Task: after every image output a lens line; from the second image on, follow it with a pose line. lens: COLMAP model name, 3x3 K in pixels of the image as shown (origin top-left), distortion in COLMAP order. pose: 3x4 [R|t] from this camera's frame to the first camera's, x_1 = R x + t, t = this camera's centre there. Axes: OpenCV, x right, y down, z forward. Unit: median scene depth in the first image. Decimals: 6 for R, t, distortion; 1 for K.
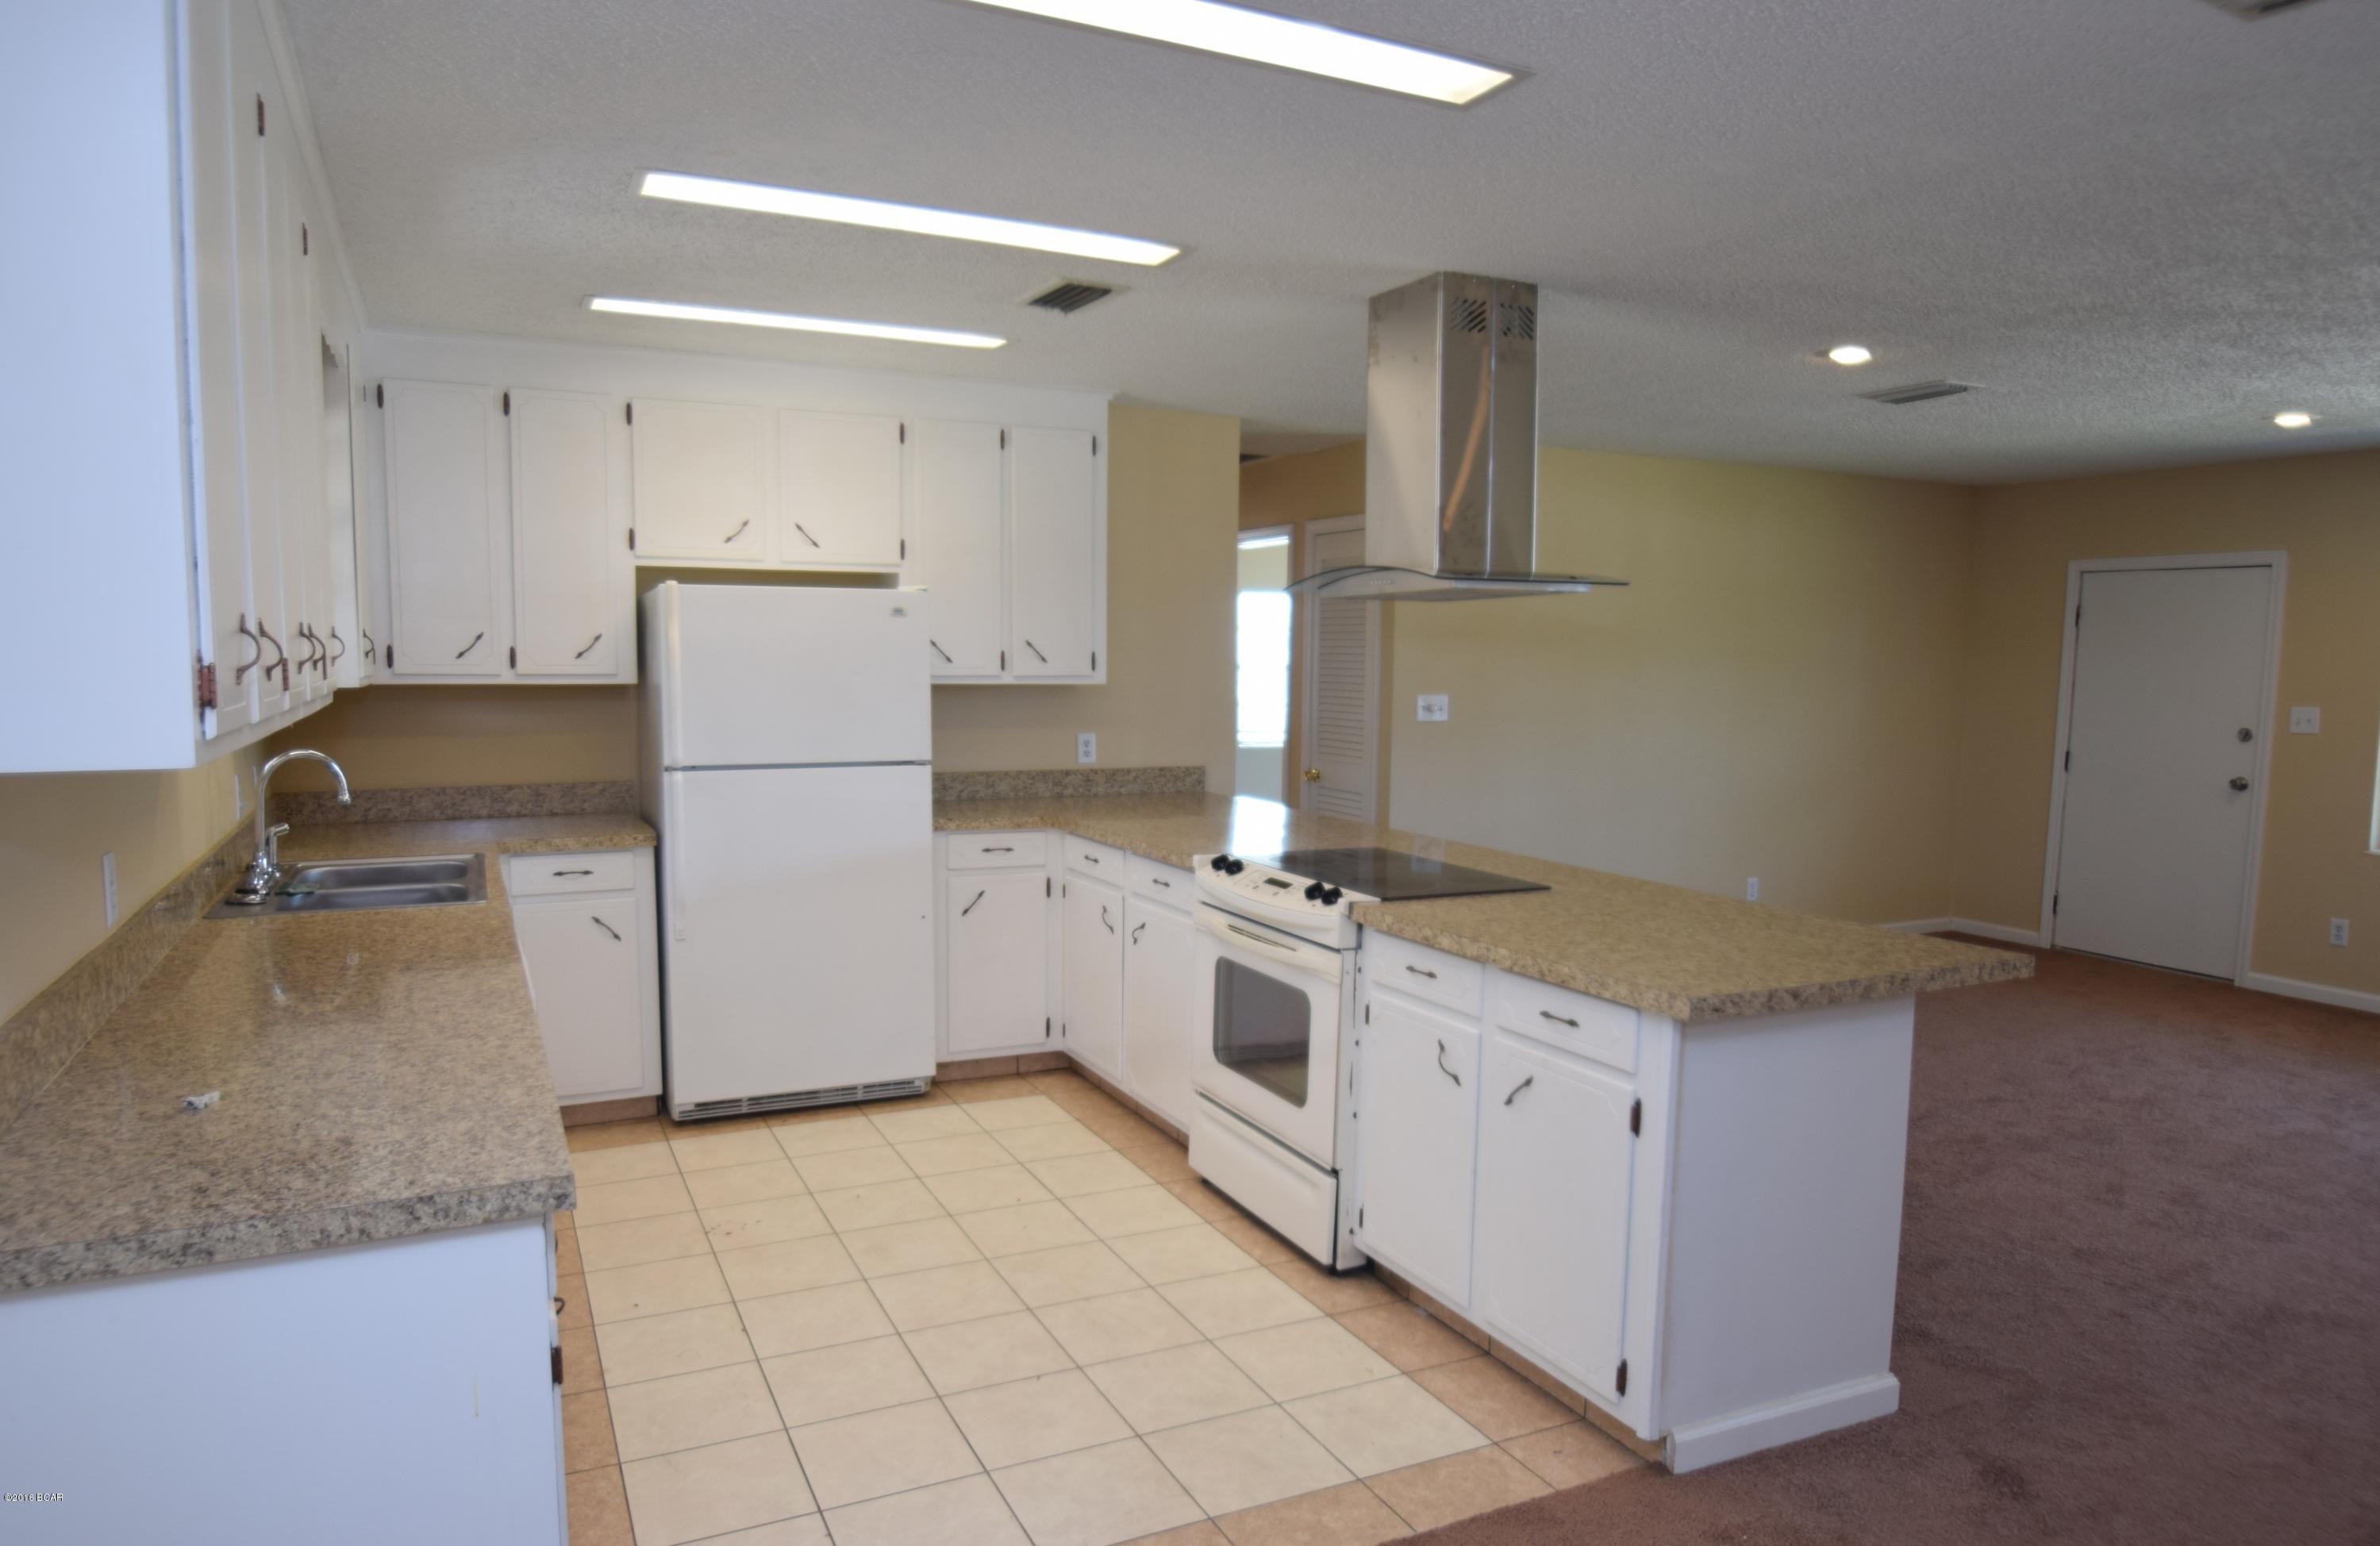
lens RADIAL K [[1486.0, 0, 1178.4], [0, 1486.0, 777.3], [0, 0, 1]] dist [-0.035613, -0.000164]
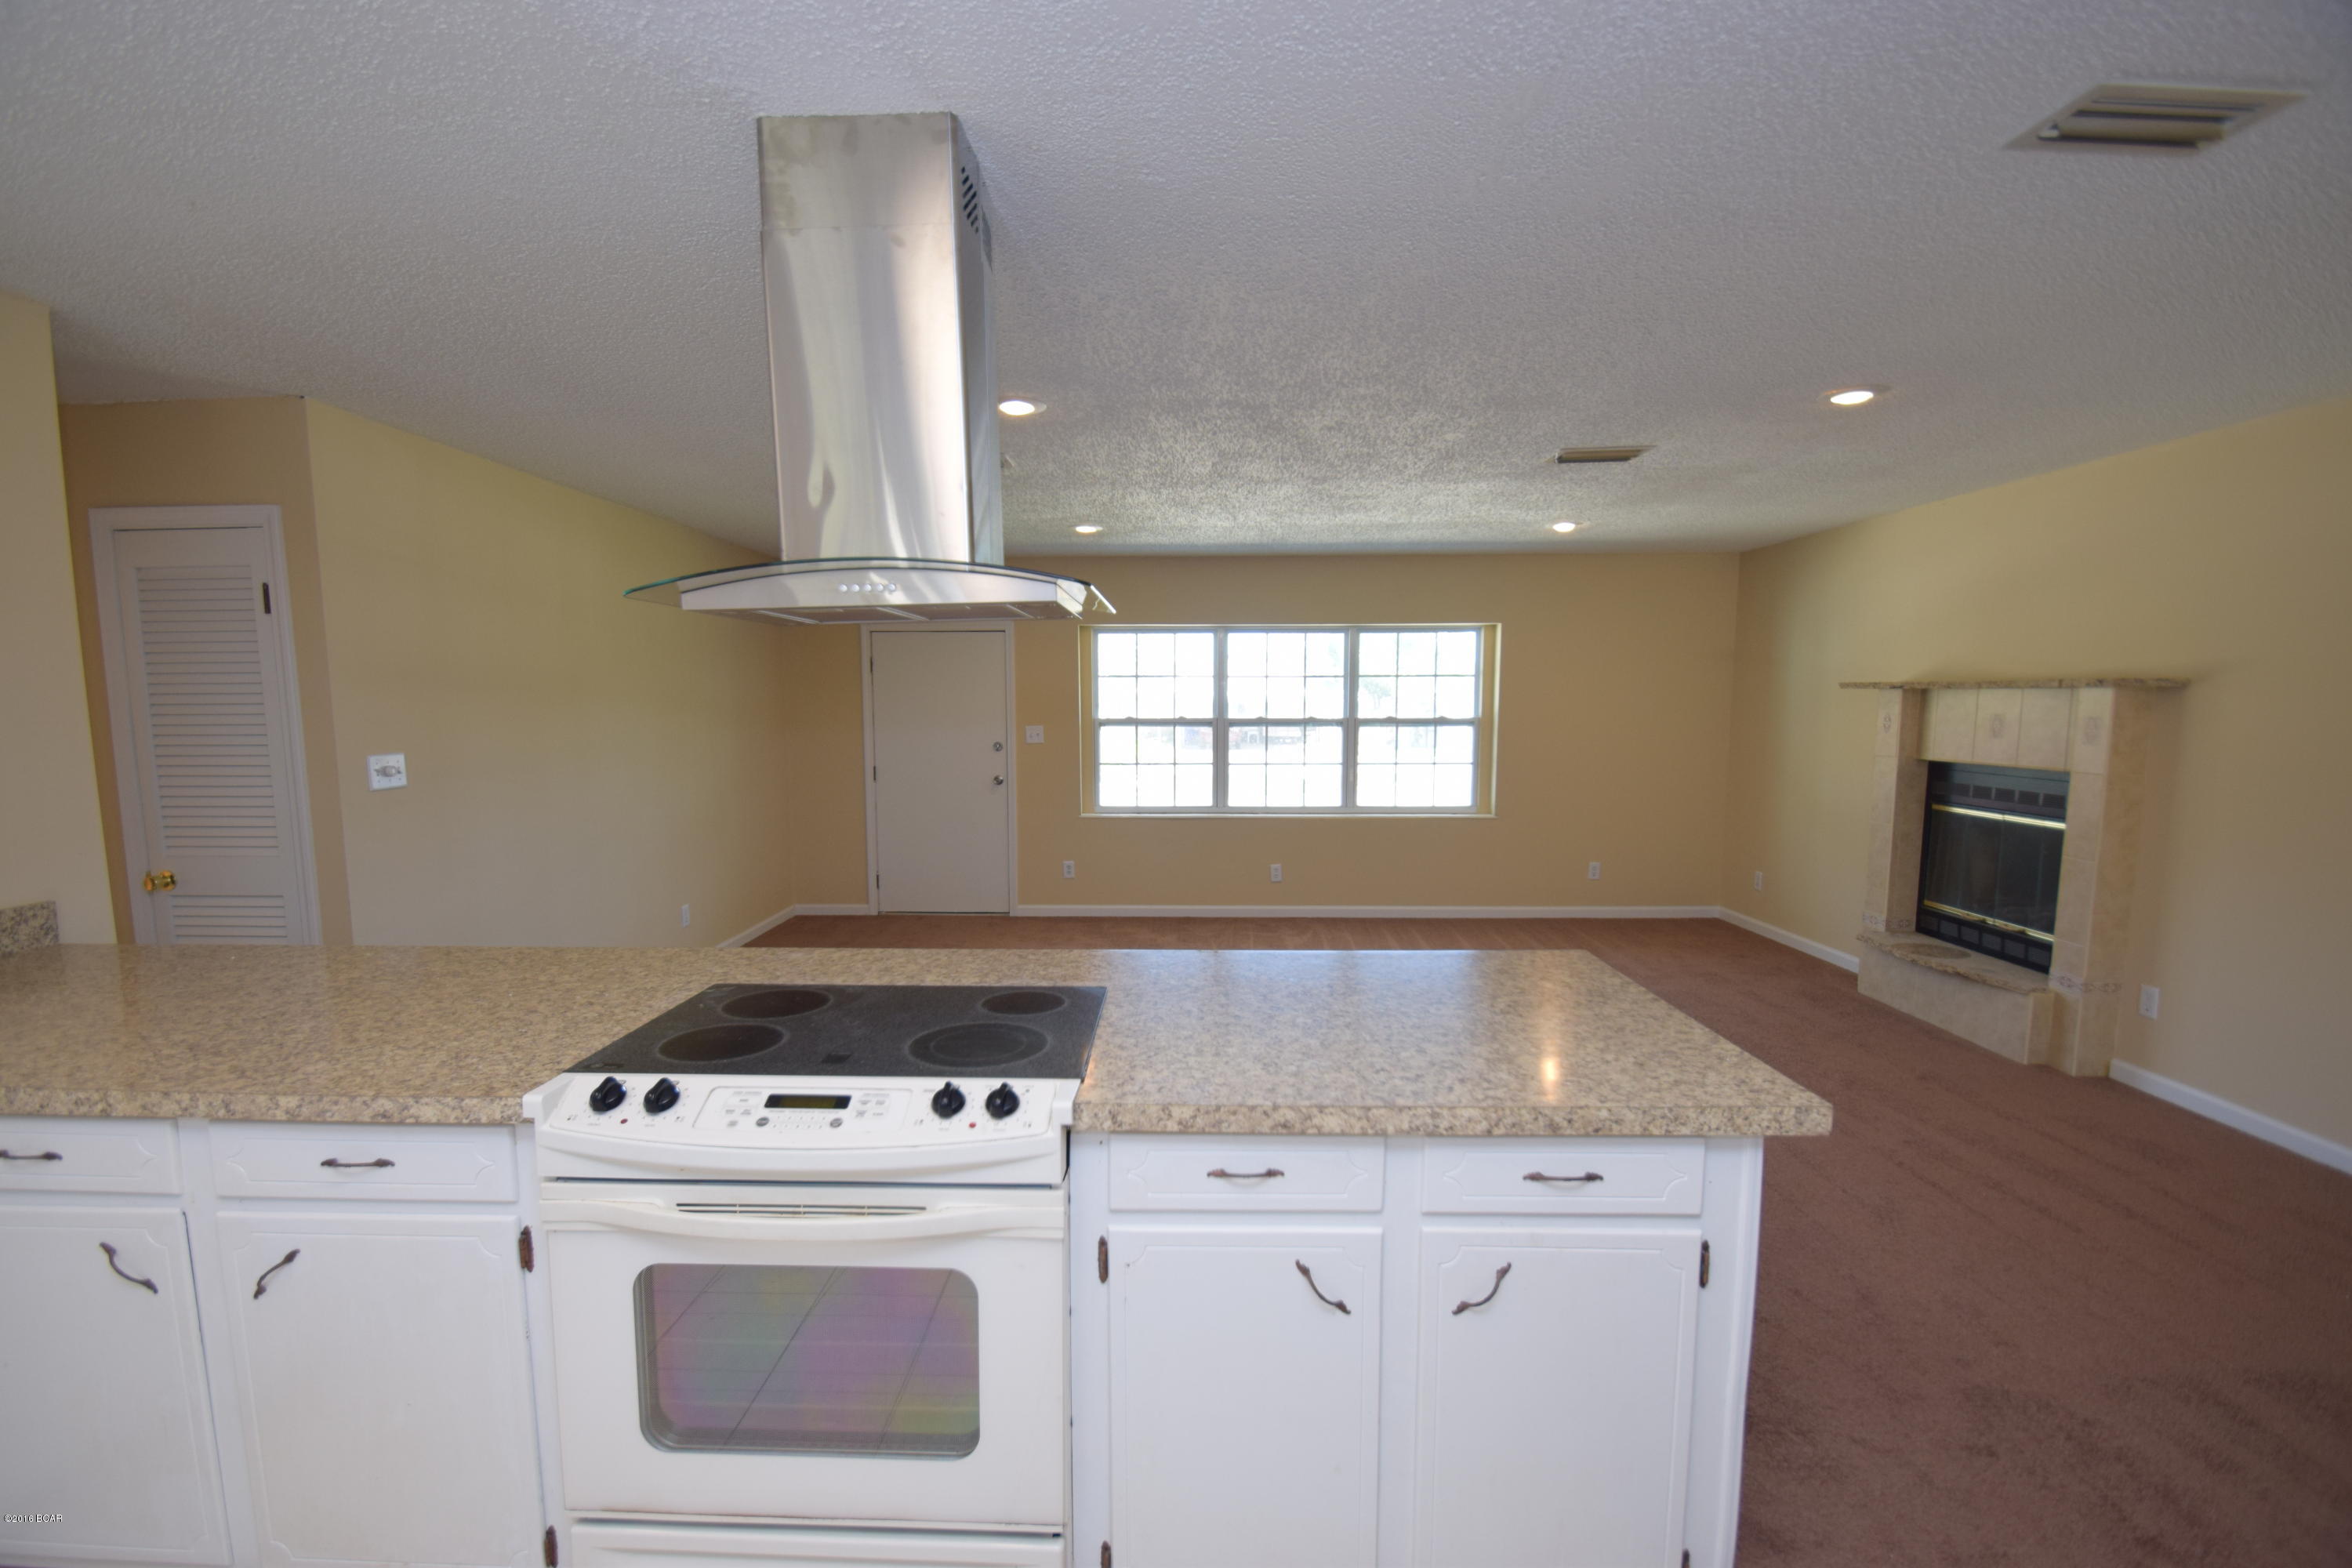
lens RADIAL K [[1030.2, 0, 1158.1], [0, 1030.2, 796.1], [0, 0, 1]] dist [-0.009185, -0.000667]
pose [[0.464221, -0.096543, 0.880442, -0.143522], [0.084415, 0.994339, 0.064524, -0.041717], [-0.881687, 0.044369, 0.469743, 0.469495]]
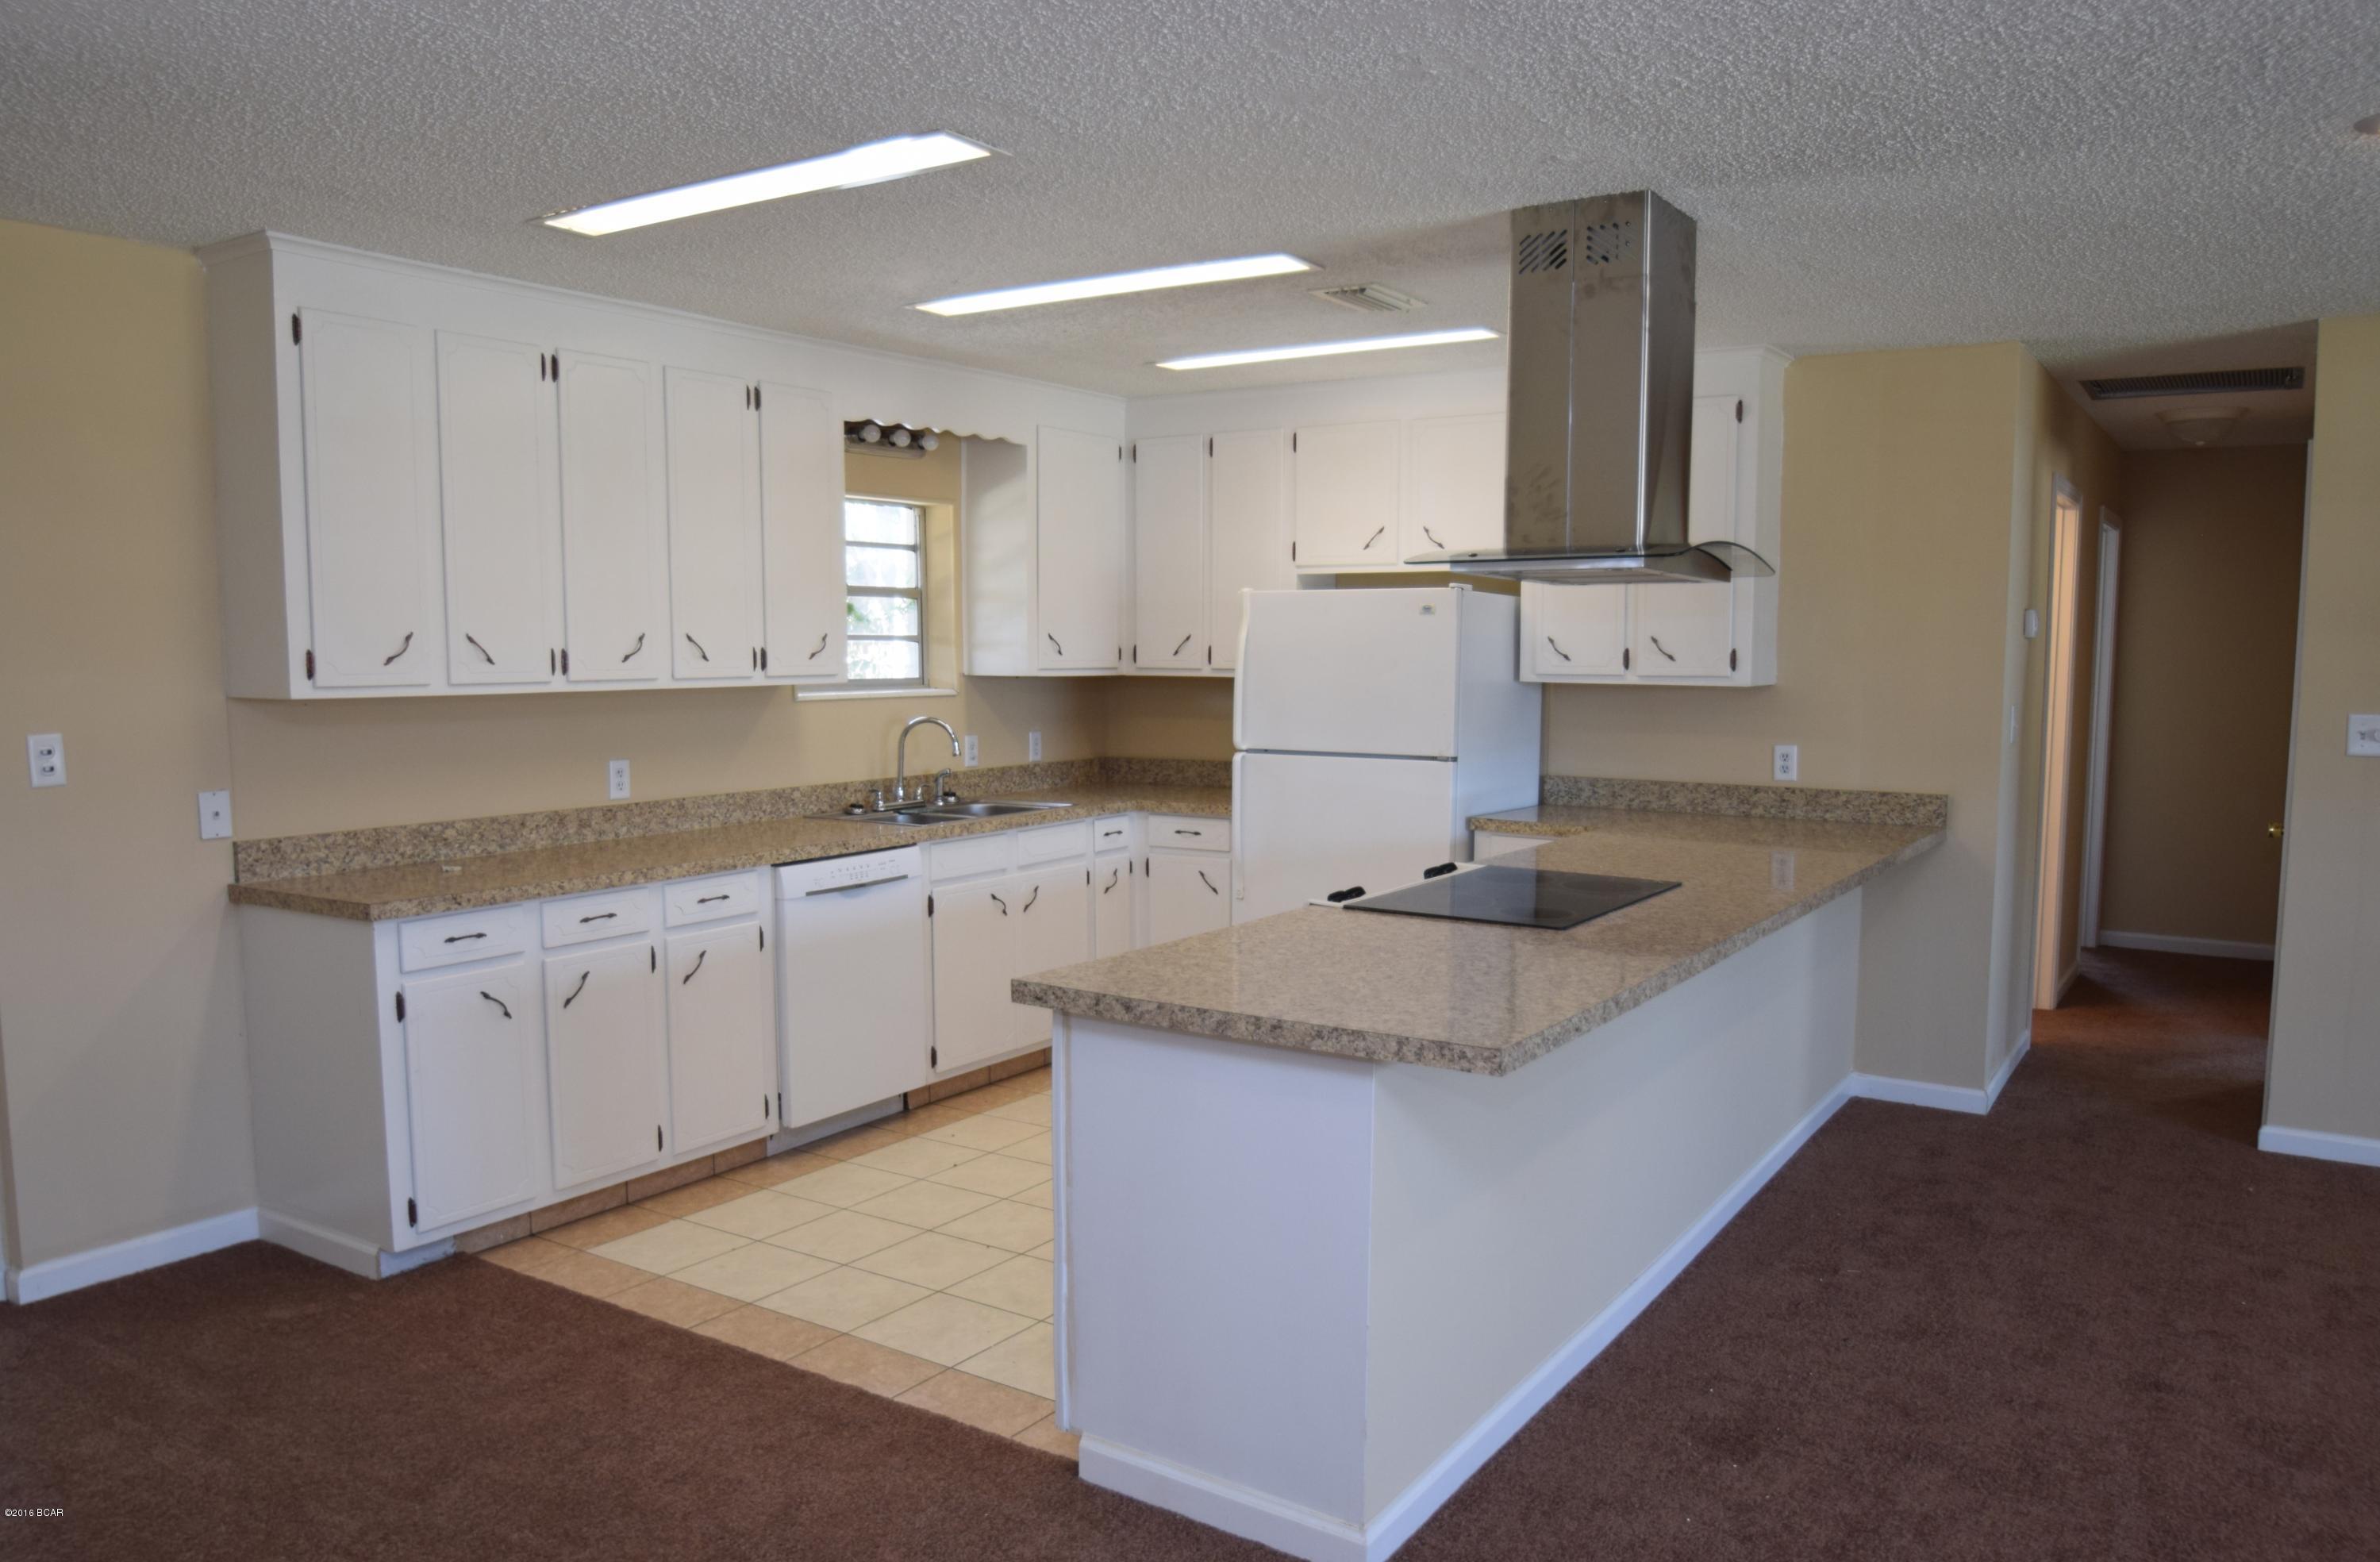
lens RADIAL K [[1707.2, 0, 1189.2], [0, 1707.2, 781.3], [0, 0, 1]] dist [-0.069347, 0.000769]
pose [[0.518351, 0.059508, -0.853095, 0.626438], [-0.069874, 0.997188, 0.027103, -0.012029], [0.852309, 0.045560, 0.521051, 0.216816]]
